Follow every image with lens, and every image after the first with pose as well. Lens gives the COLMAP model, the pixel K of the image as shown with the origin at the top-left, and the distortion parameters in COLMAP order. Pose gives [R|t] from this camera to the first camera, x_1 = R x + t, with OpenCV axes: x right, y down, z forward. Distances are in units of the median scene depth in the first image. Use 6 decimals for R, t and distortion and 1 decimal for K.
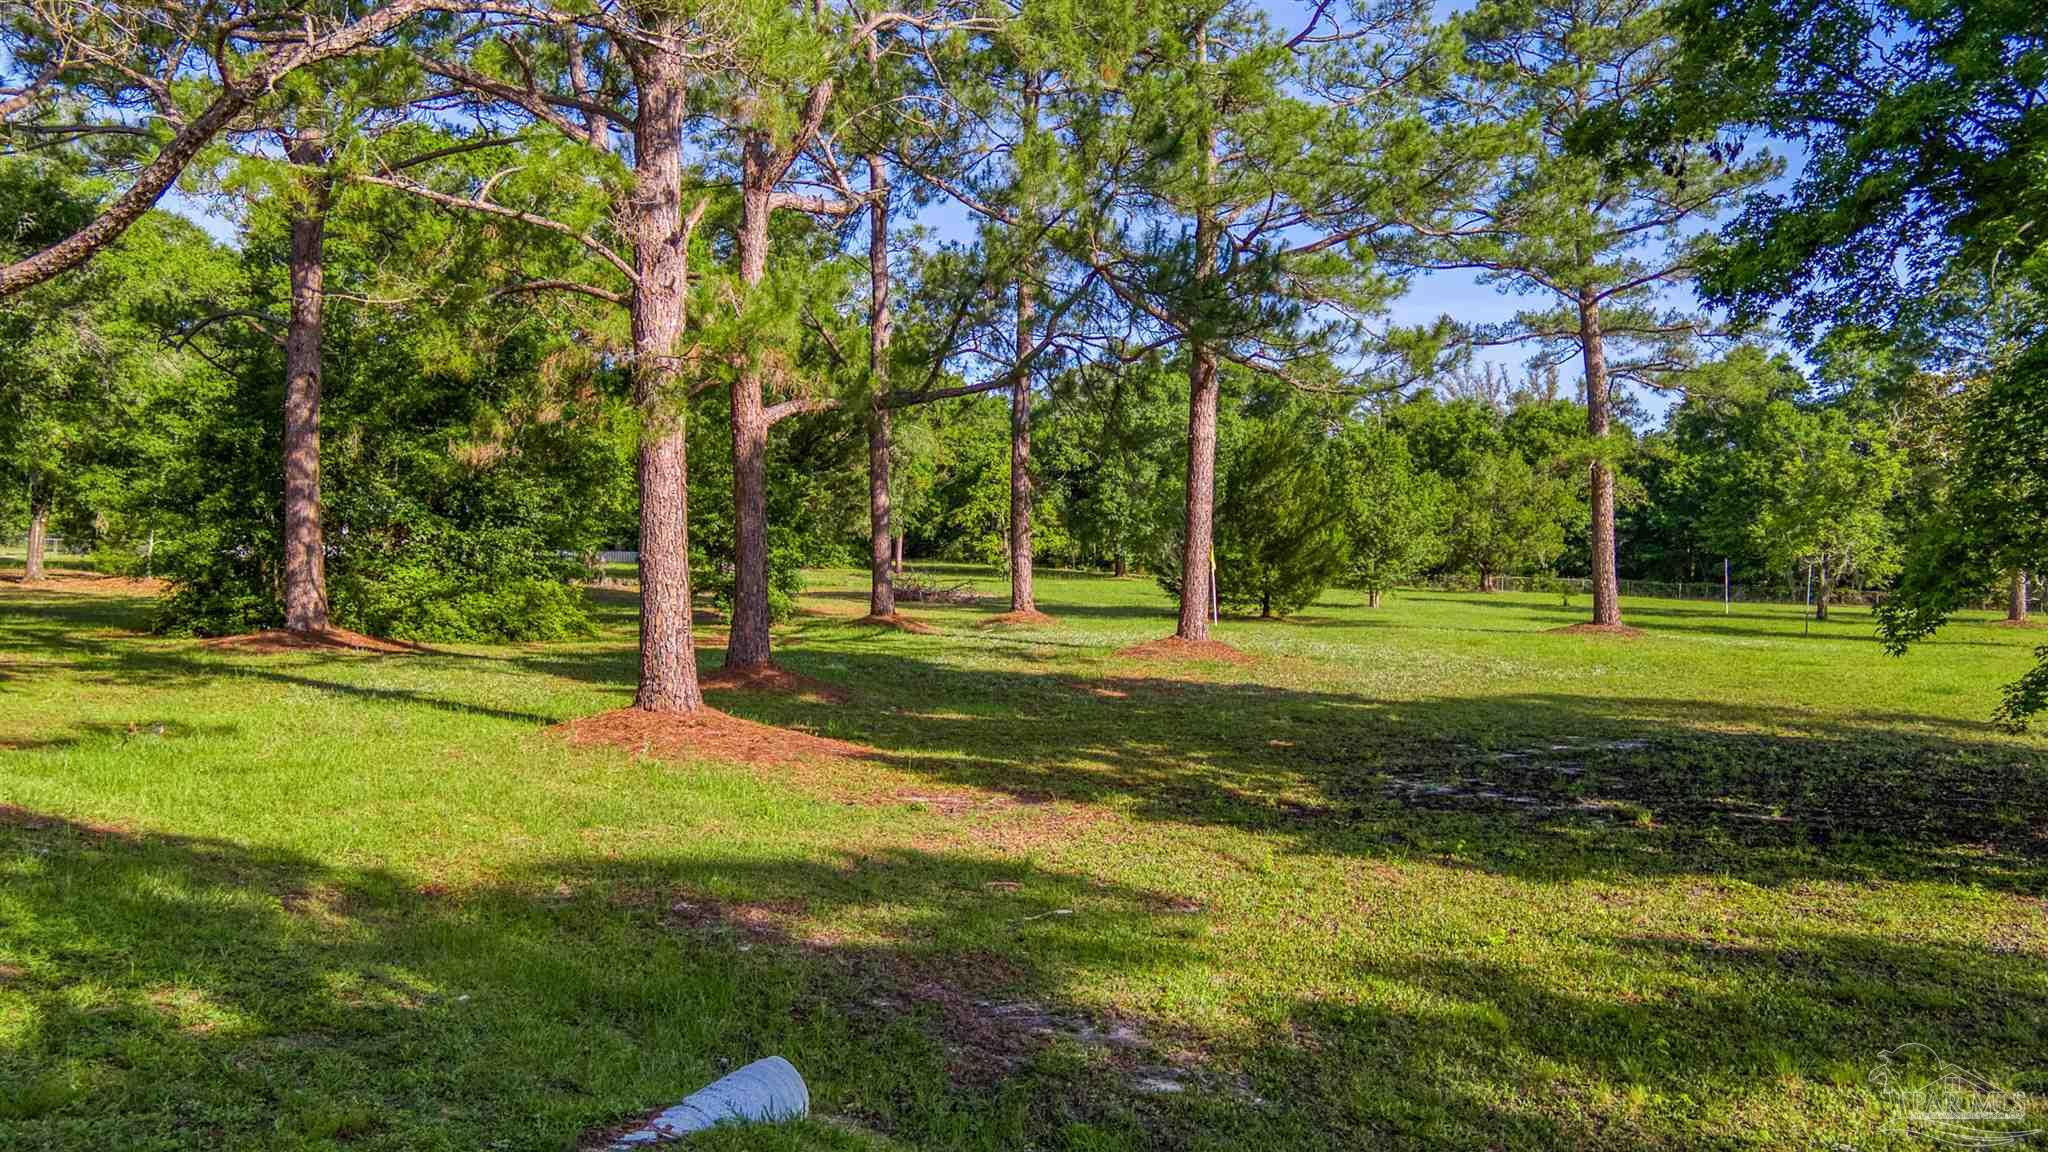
lens RADIAL K [[1504.3, 0, 1033.2], [0, 1504.3, 578.2], [0, 0, 1]] dist [0.091379, -0.061118]
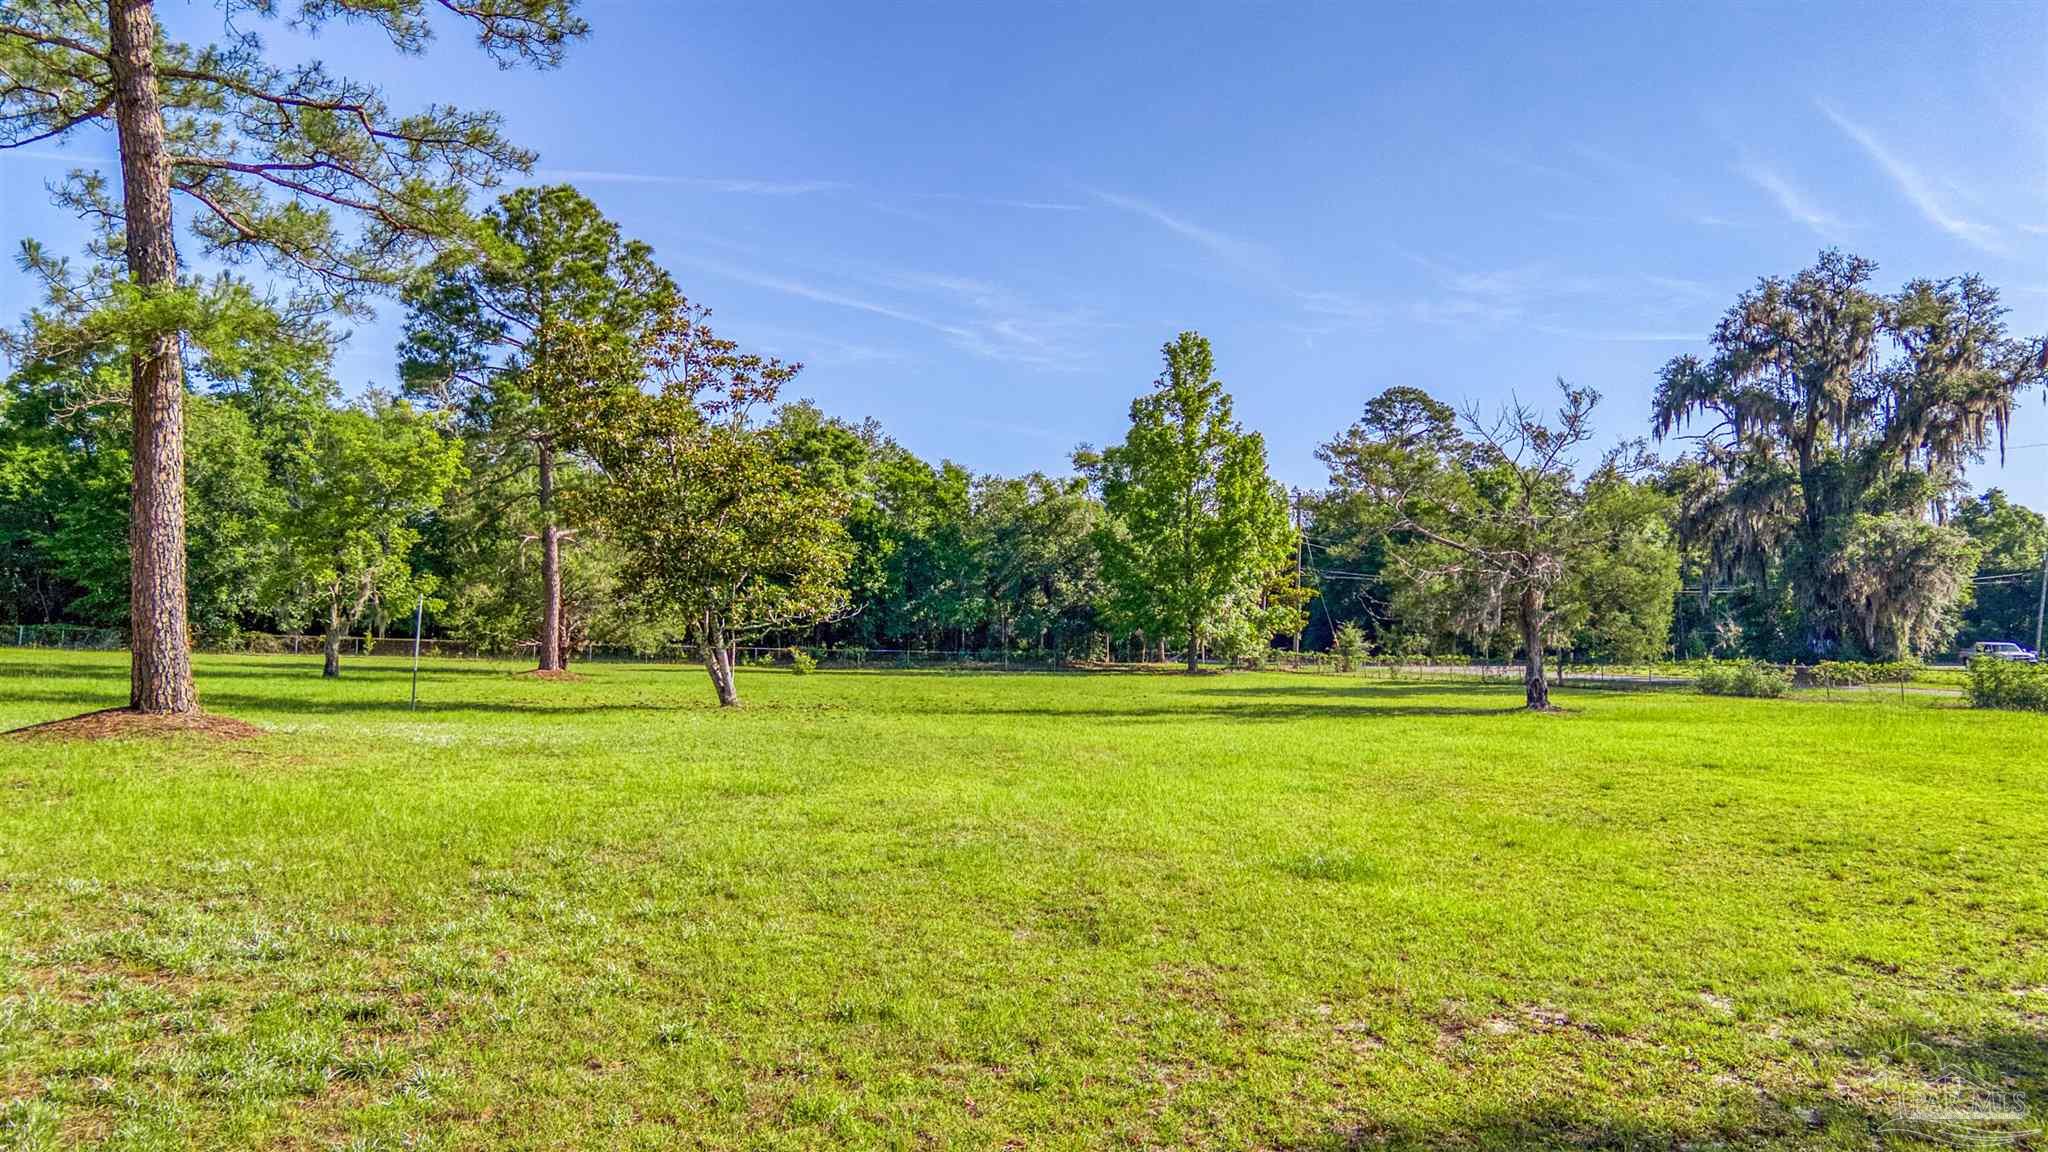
lens RADIAL K [[1504.3, 0, 1033.2], [0, 1504.3, 578.2], [0, 0, 1]] dist [0.091379, -0.061118]
pose [[0.511590, 0.030386, 0.858692, 0.078485], [-0.006215, 0.999479, -0.031665, 0.002426], [-0.859207, 0.010862, 0.511512, 0.371217]]
